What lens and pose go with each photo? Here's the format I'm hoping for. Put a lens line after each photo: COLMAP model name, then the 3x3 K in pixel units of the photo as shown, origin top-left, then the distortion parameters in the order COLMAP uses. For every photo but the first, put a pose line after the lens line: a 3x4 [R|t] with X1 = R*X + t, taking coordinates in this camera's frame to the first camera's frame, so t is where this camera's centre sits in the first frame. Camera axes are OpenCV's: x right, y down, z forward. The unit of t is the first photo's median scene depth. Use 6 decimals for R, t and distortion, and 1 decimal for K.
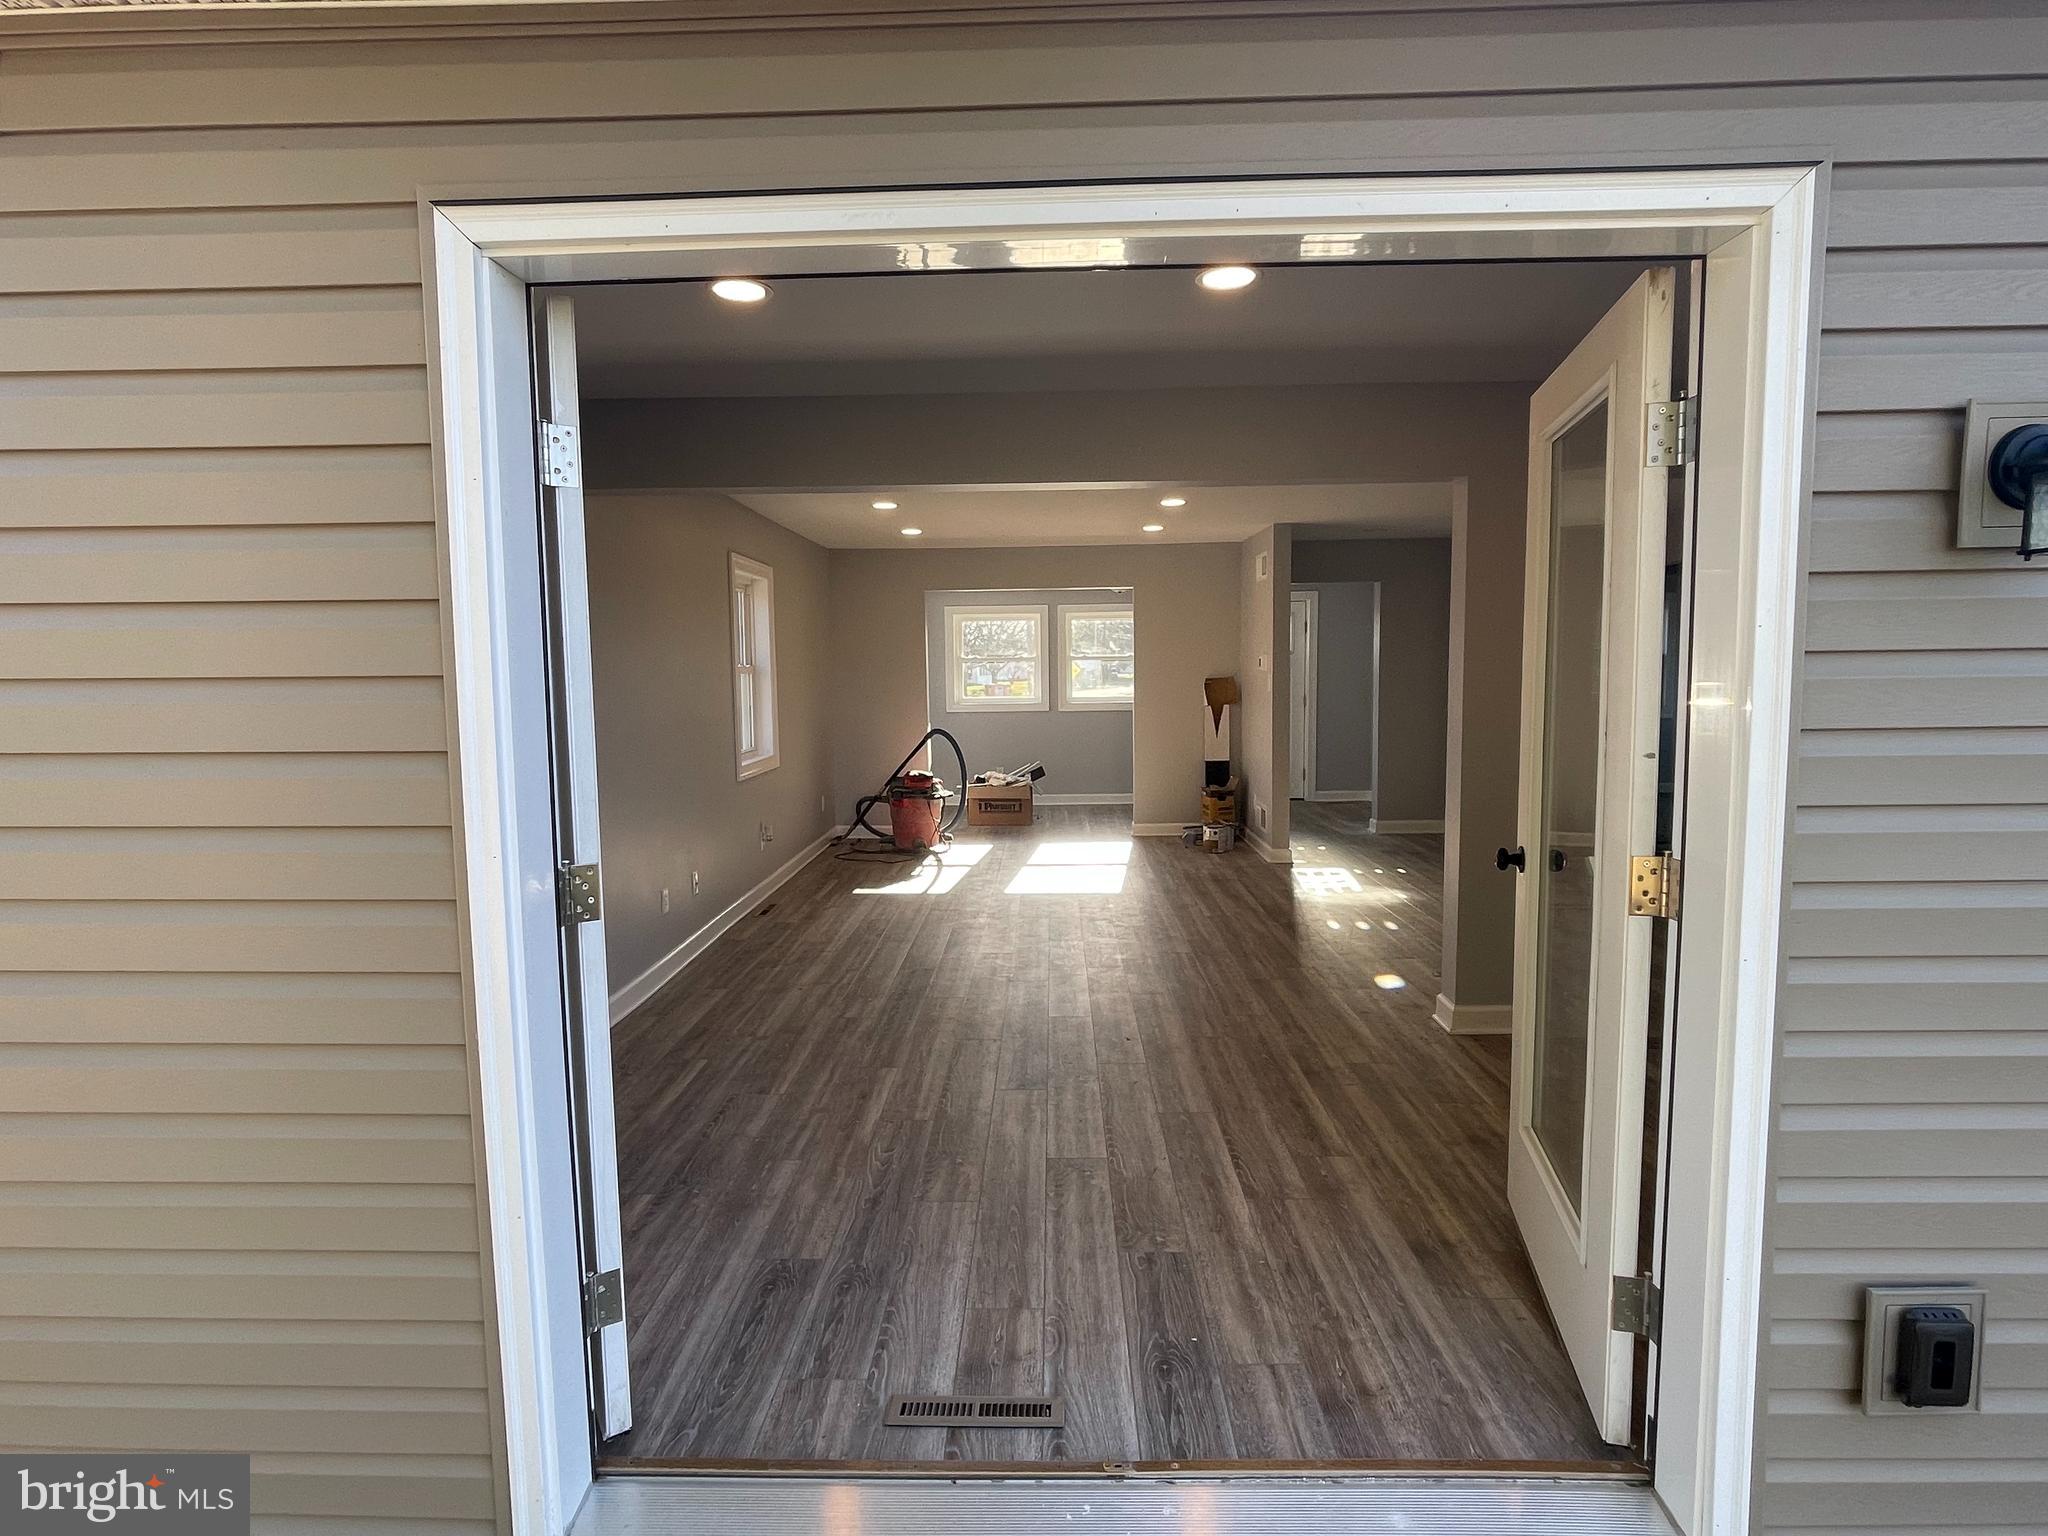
lens RADIAL K [[1074.4, 0, 1023.0], [0, 1074.4, 766.3], [0, 0, 1]] dist [-0.001023, -0.000131]
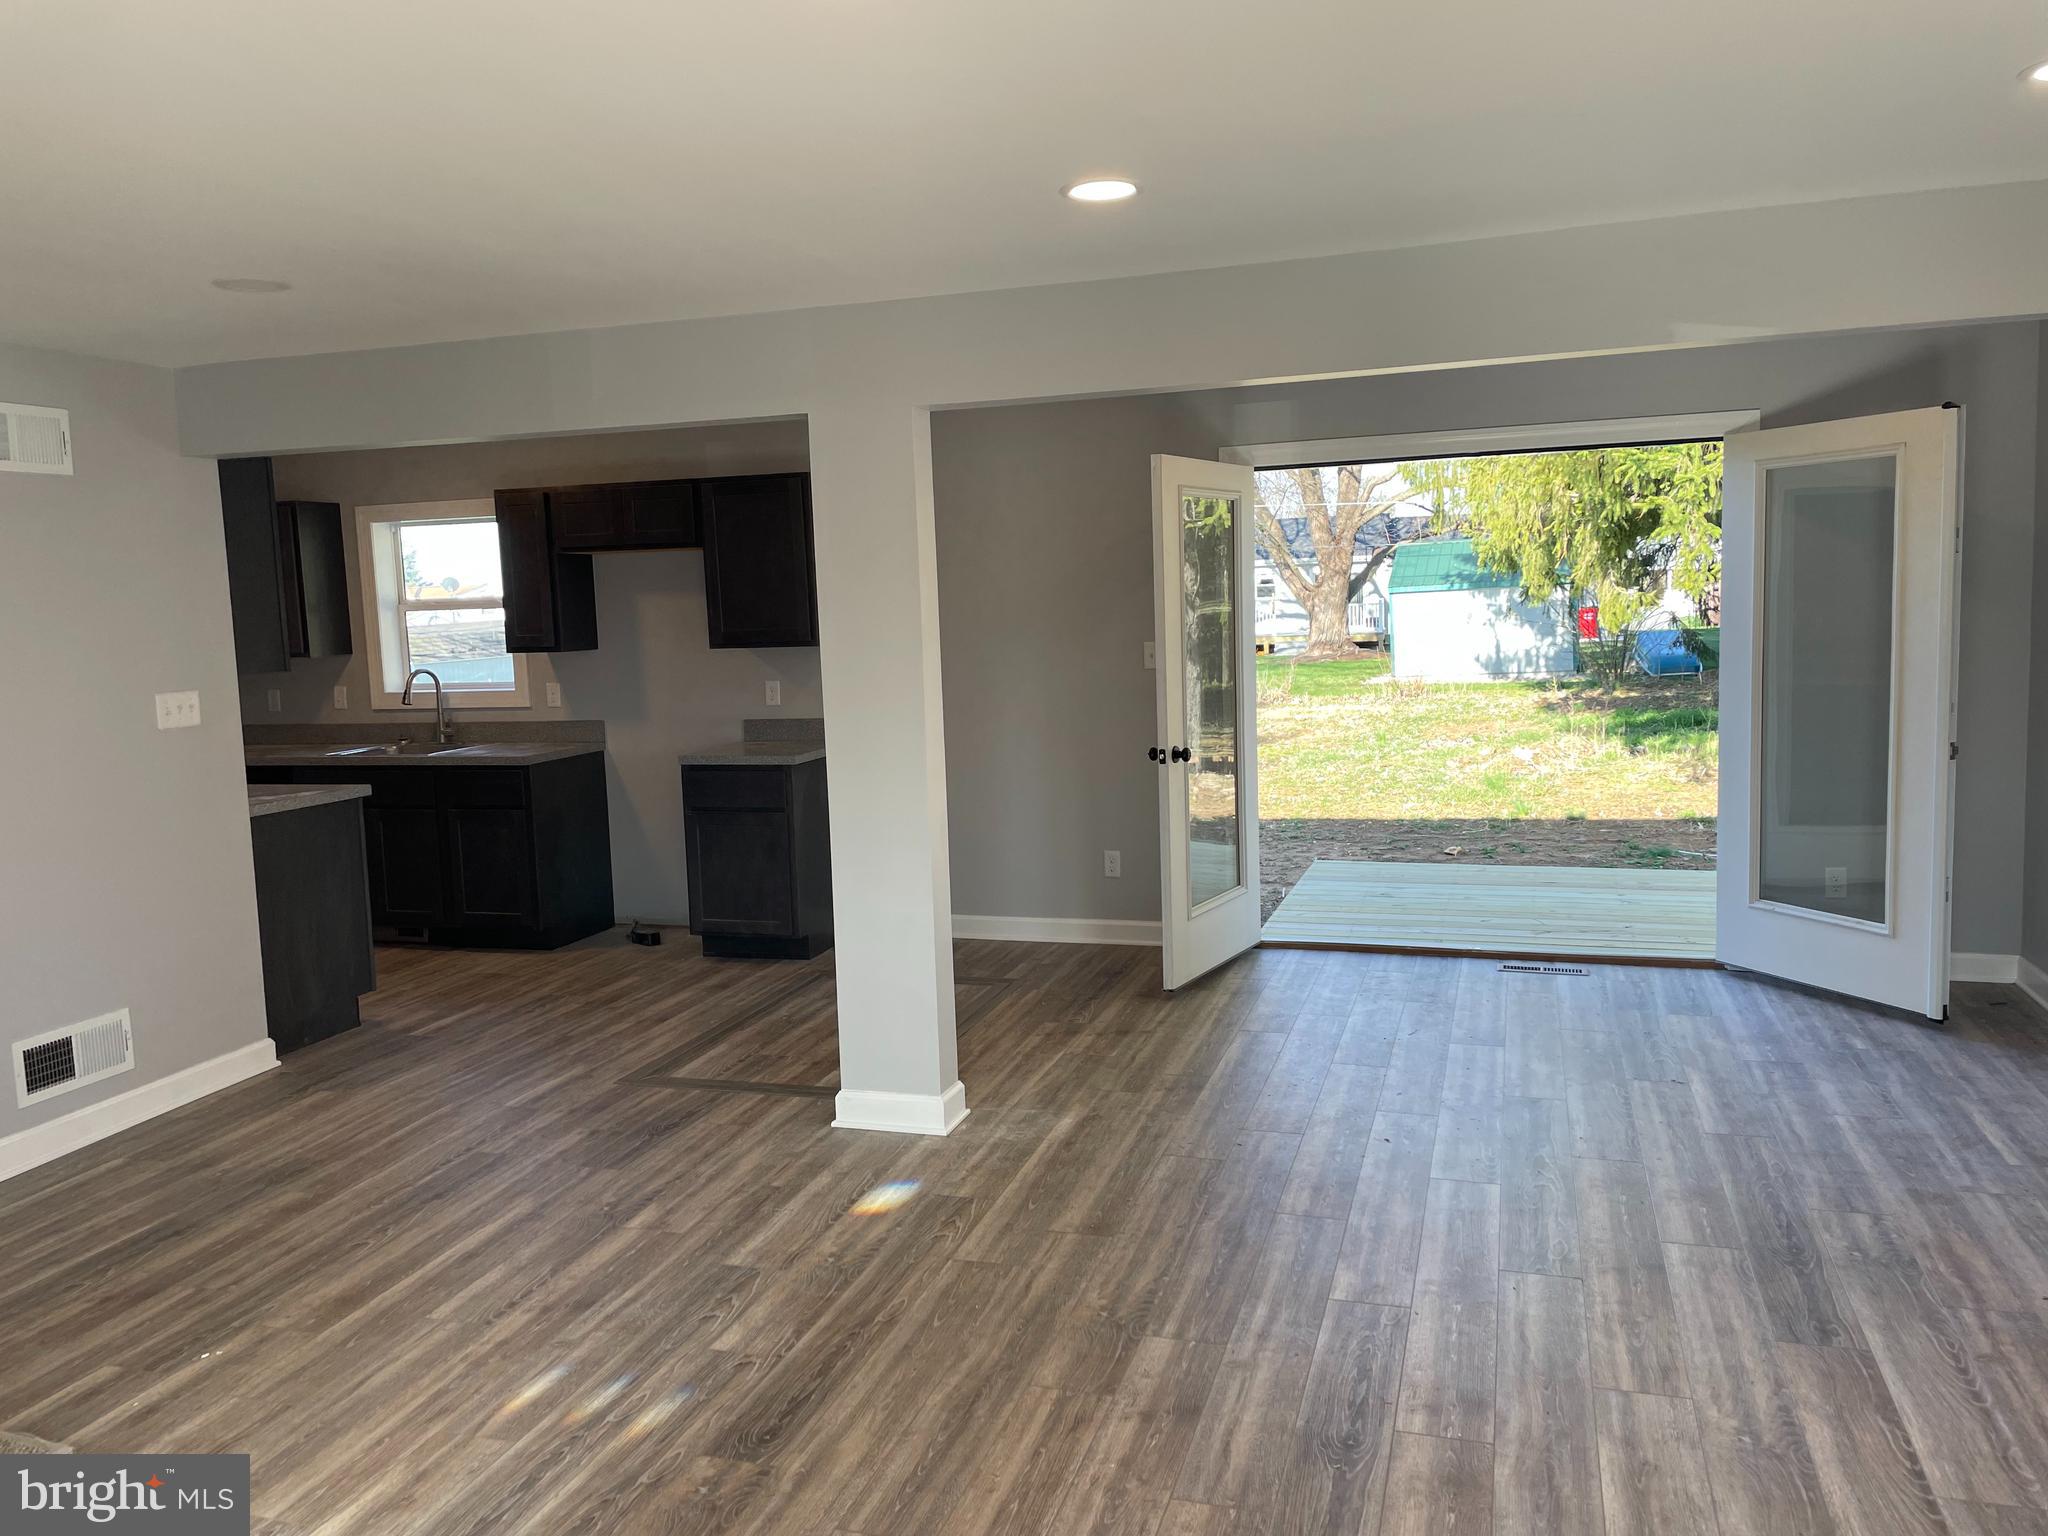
lens RADIAL K [[1542.2, 0, 1019.6], [0, 1542.2, 770.0], [0, 0, 1]] dist [-0.003930, -0.004535]
pose [[-0.958995, 0.017094, 0.282907, 0.041052], [0.078332, 0.975285, 0.206599, -0.253503], [-0.272384, 0.220288, -0.936632, 2.225693]]
